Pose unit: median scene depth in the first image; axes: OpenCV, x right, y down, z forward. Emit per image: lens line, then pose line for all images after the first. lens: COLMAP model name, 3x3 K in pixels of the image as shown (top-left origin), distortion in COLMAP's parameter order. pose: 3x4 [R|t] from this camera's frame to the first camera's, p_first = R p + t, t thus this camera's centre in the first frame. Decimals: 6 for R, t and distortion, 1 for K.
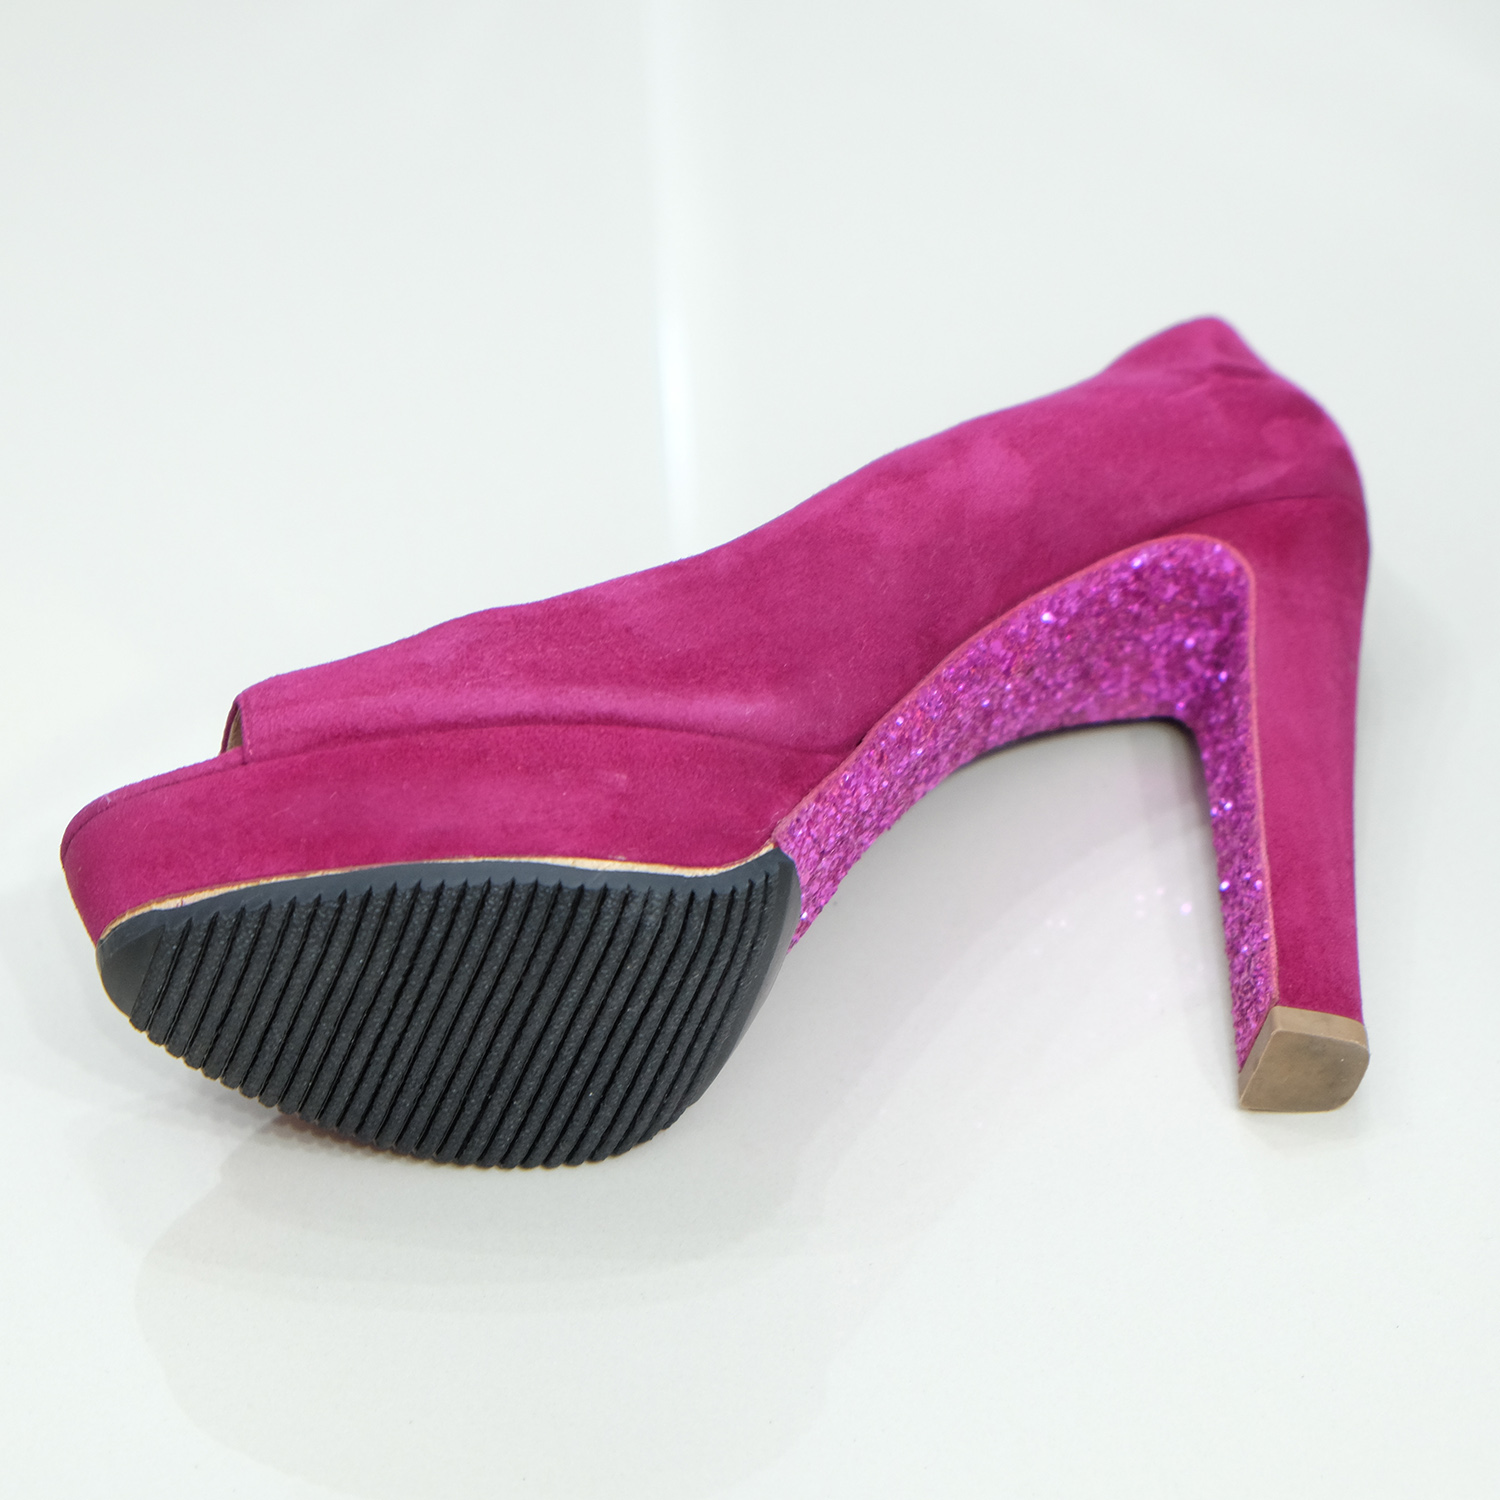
lens RADIAL K [[5500.0, 0, 750.0], [0, 5500.0, 750.0], [0, 0, 1]] dist [-0.110398, 1.929166]
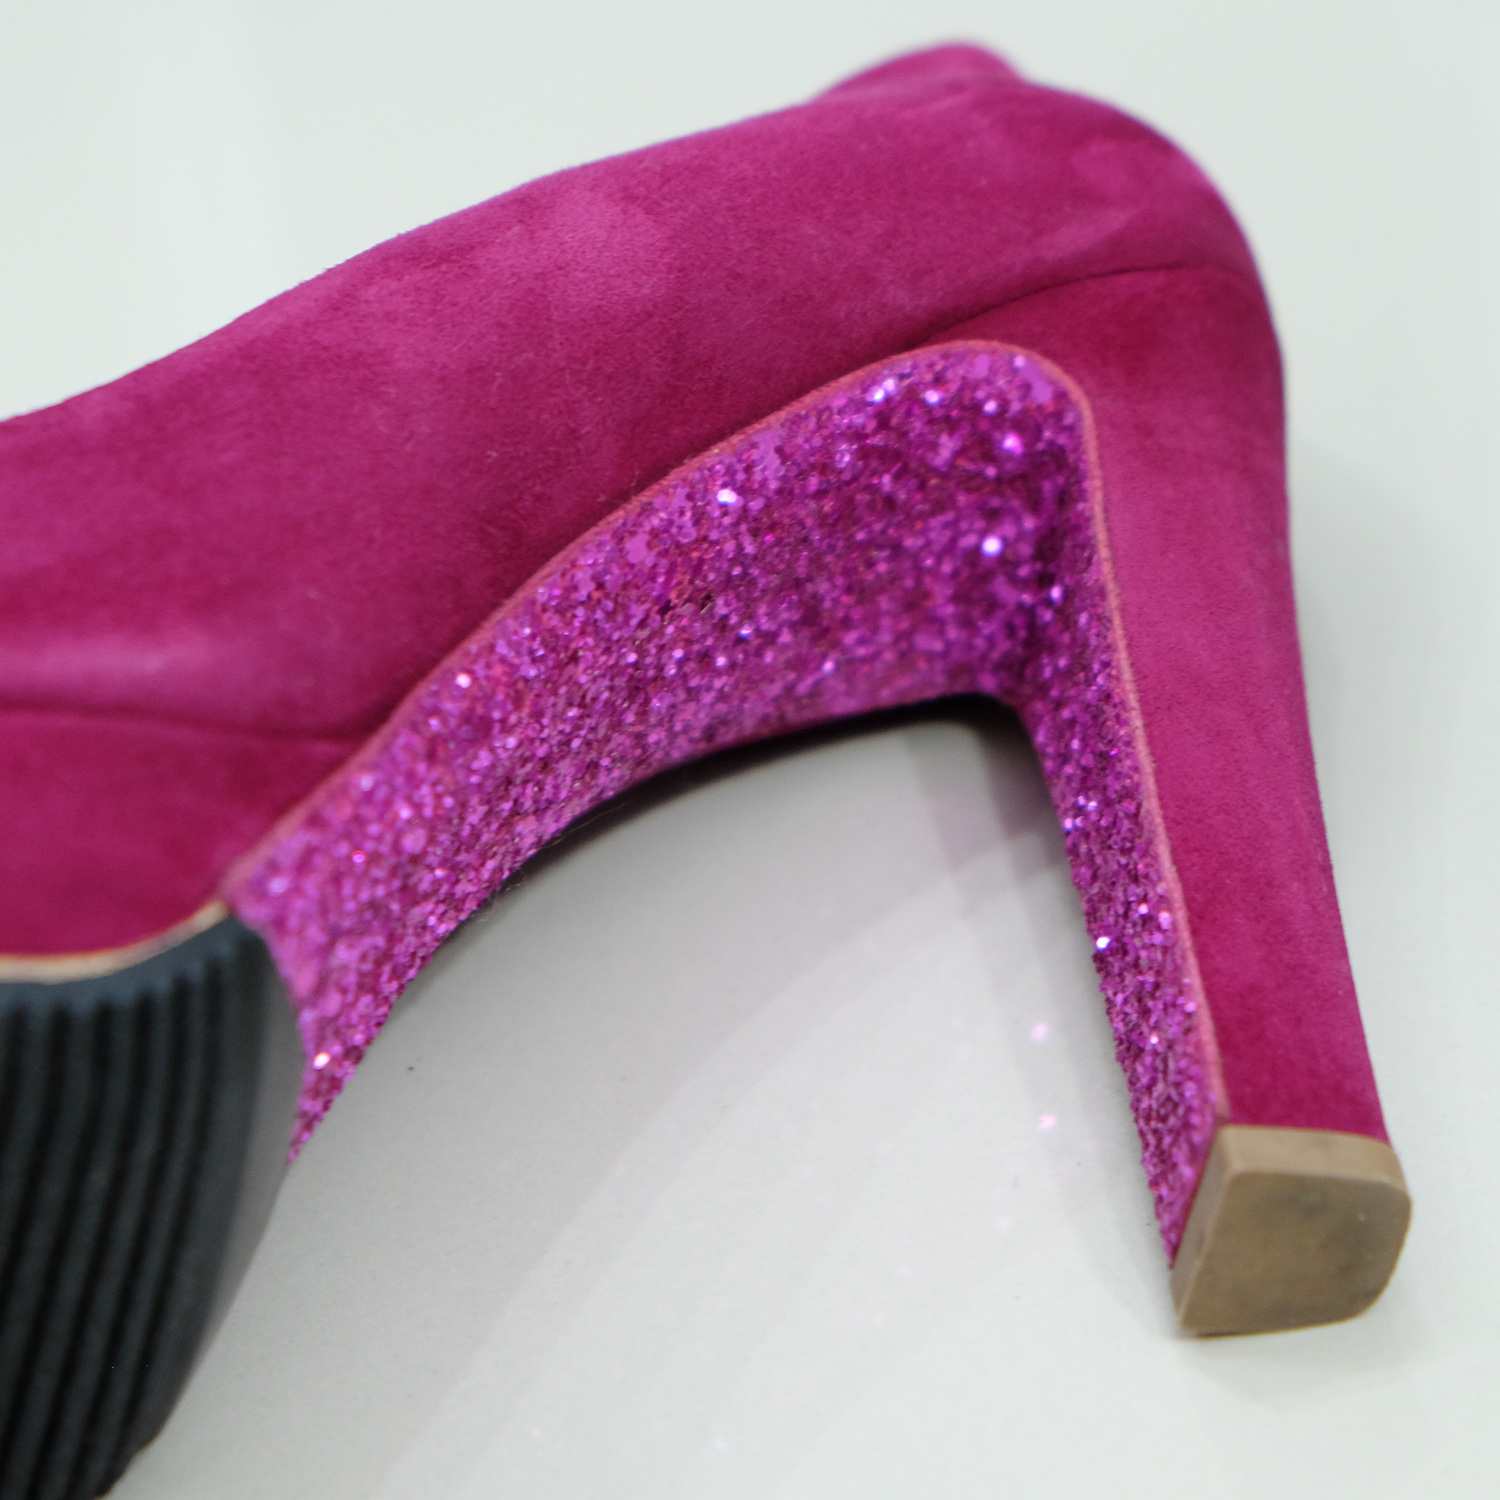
lens RADIAL K [[5500.0, 0, 750.0], [0, 5500.0, 750.0], [0, 0, 1]] dist [-0.110398, 1.929166]
pose [[0.993391, -0.109225, 0.035263, 0.034839], [0.111962, 0.989781, -0.088304, 0.050752], [-0.025258, 0.091669, 0.995469, 0.460660]]
